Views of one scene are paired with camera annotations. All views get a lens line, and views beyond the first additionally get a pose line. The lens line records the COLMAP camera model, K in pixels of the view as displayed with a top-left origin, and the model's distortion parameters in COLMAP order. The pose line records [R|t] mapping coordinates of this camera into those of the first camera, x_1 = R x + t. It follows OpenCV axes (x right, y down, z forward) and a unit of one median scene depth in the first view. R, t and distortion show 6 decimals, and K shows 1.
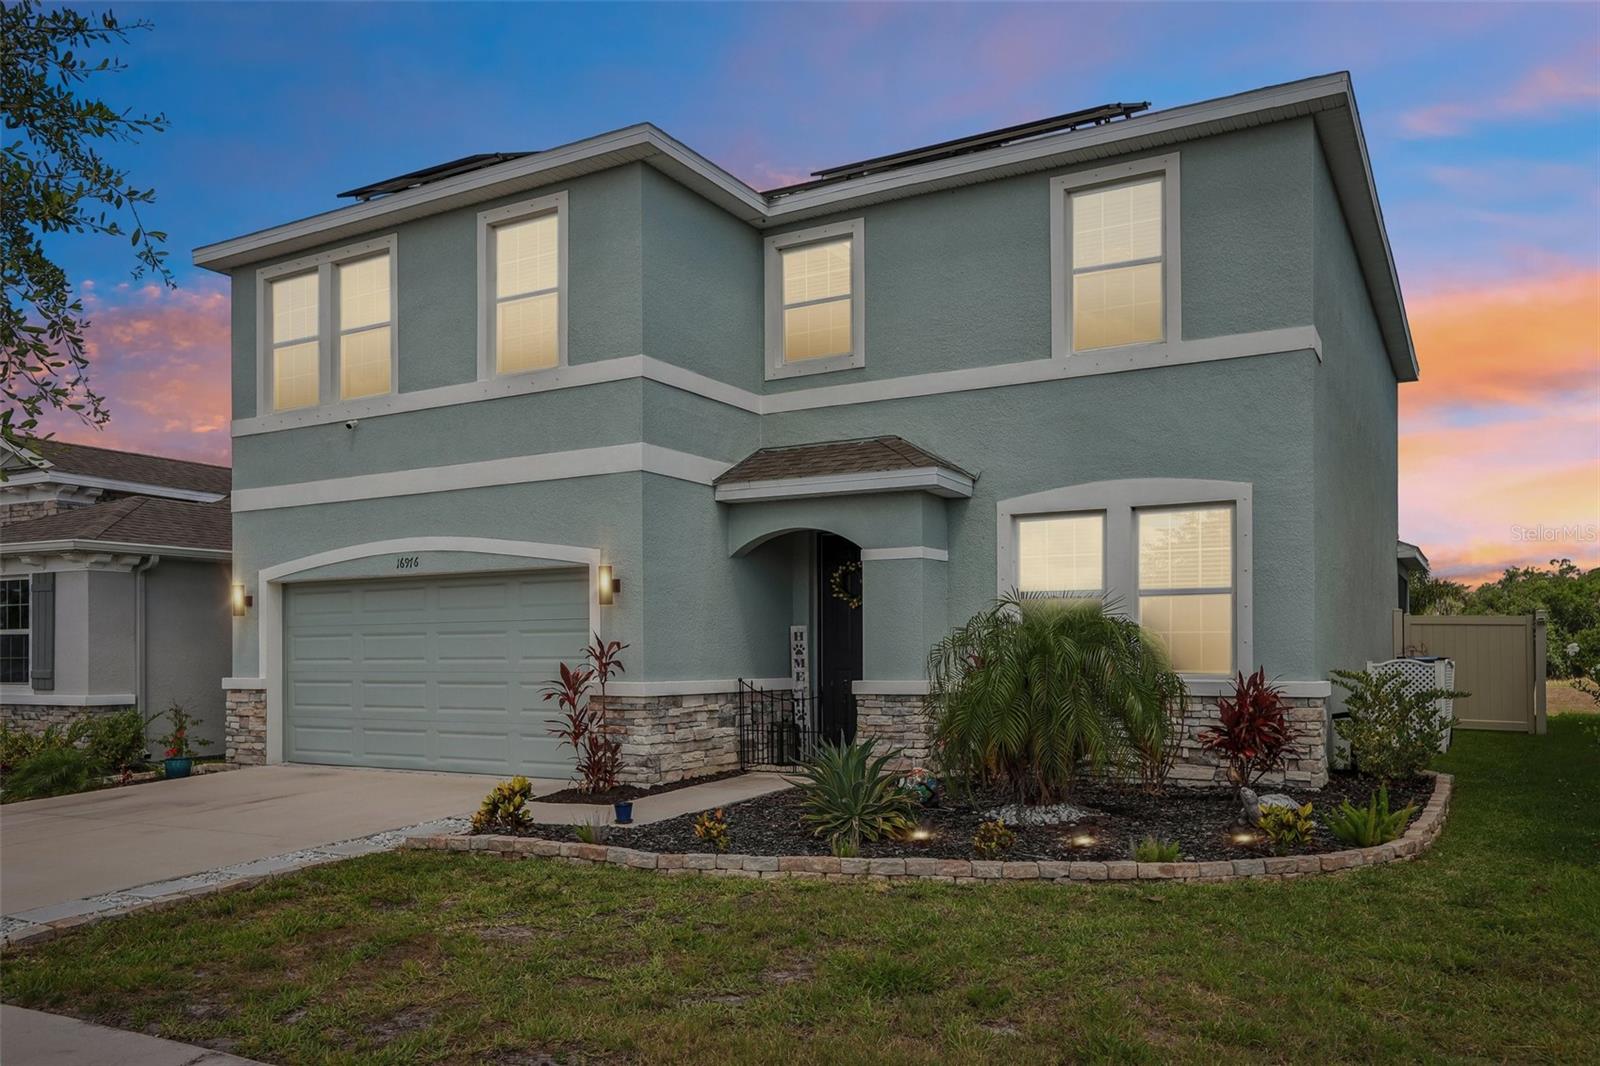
lens RADIAL K [[1226.3, 0, 799.8], [0, 1226.3, 656.0], [0, 0, 1]] dist [-0.010080, 0.002277]
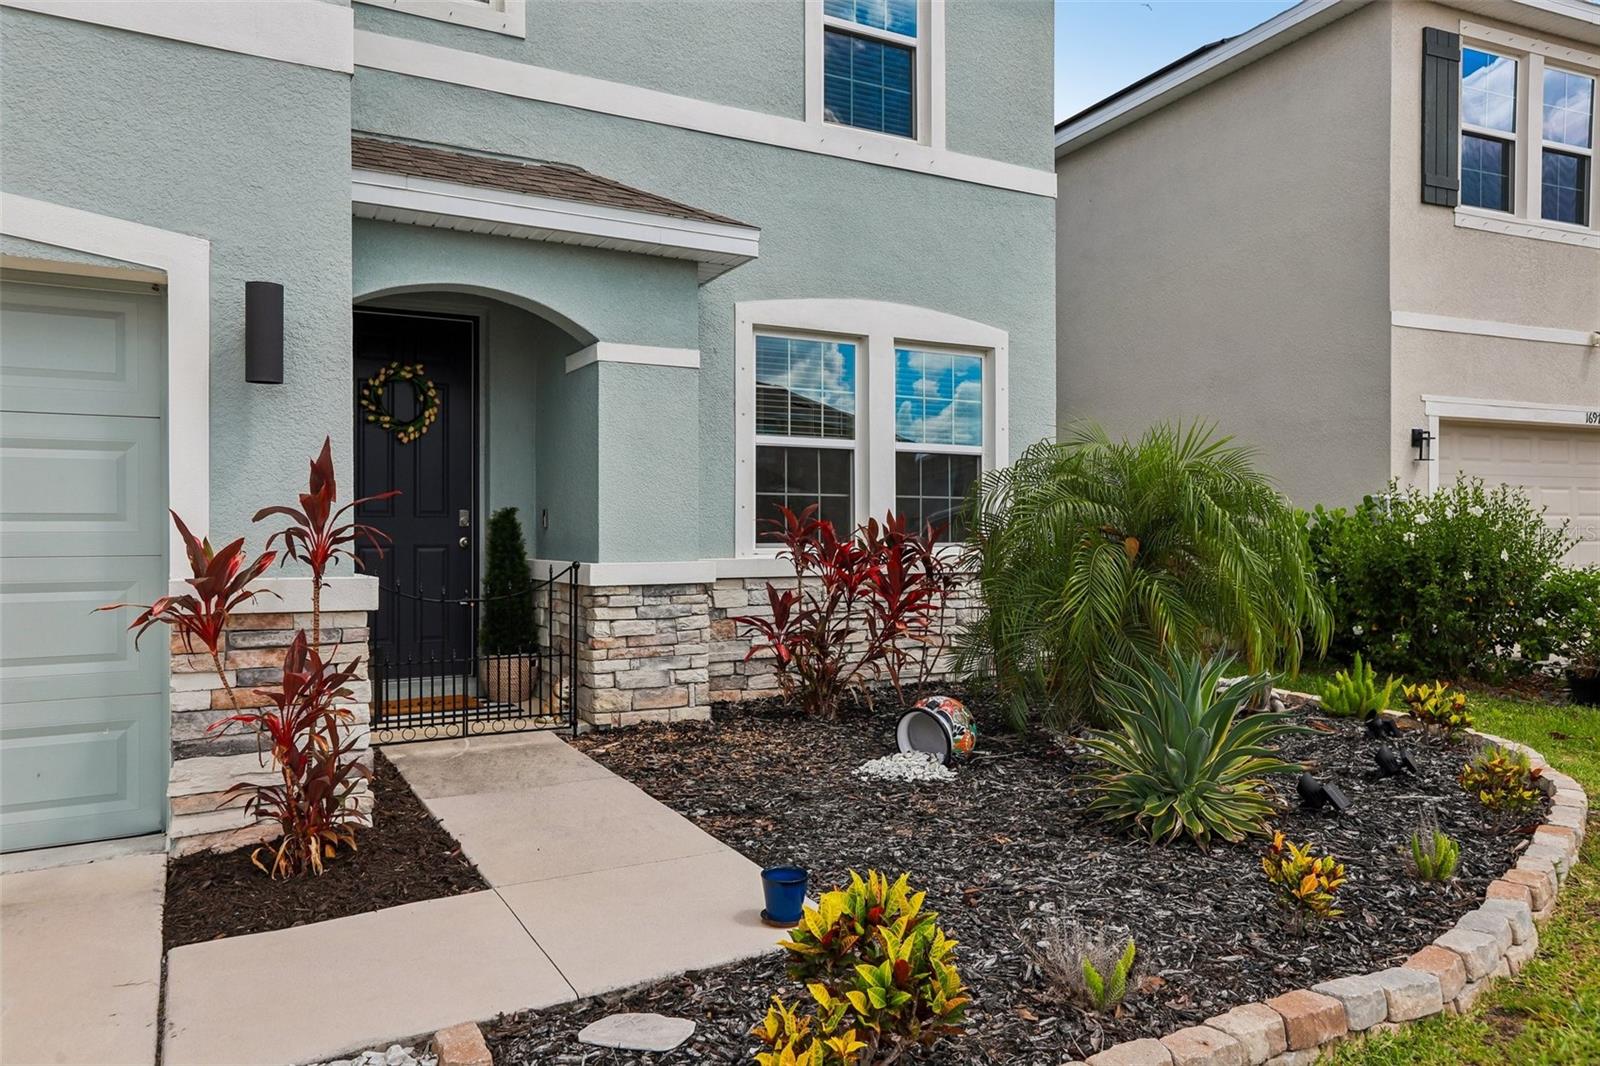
lens RADIAL K [[1118.8, 0, 800.0], [0, 1118.8, 533.0], [0, 0, 1]] dist [-0.036950, 0.070713]
pose [[0.513993, 0.003709, 0.857786, -0.358111], [0.000250, 0.999990, -0.004474, 0.007932], [-0.857794, 0.002514, 0.513987, 0.634074]]
